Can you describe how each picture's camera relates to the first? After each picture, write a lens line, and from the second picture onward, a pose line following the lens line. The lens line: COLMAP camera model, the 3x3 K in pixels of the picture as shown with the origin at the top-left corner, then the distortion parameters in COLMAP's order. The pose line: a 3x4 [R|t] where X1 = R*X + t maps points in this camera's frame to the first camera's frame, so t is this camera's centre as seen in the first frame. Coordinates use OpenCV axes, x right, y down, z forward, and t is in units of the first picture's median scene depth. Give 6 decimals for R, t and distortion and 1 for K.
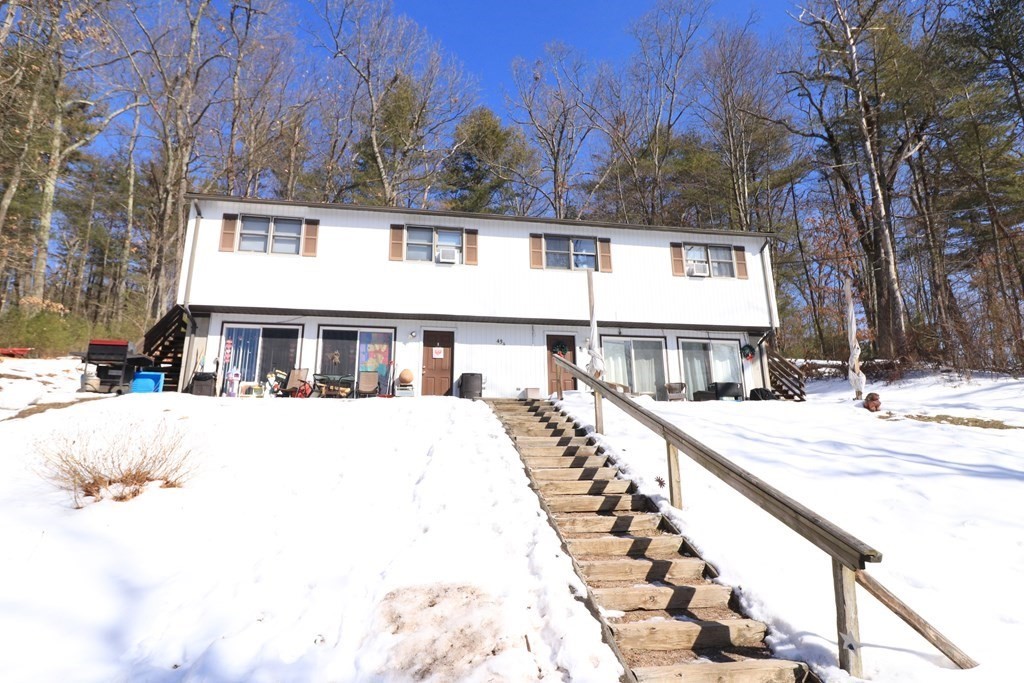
lens RADIAL K [[599.5, 0, 512.7], [0, 599.5, 341.1], [0, 0, 1]] dist [-0.005317, -0.001673]
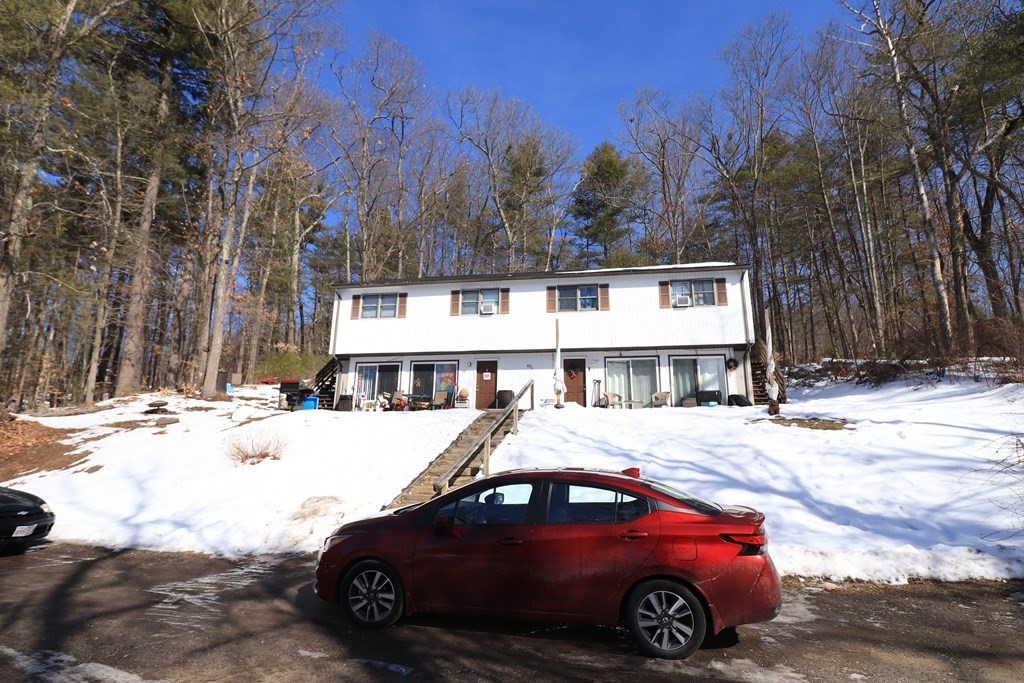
lens RADIAL K [[580.2, 0, 511.2], [0, 580.2, 343.9], [0, 0, 1]] dist [-0.002994, 0.000869]
pose [[0.934148, -0.055412, -0.352557, 0.429943], [0.058955, 0.998260, -0.000691, -0.054503], [0.351982, -0.020139, 0.935790, -0.290129]]
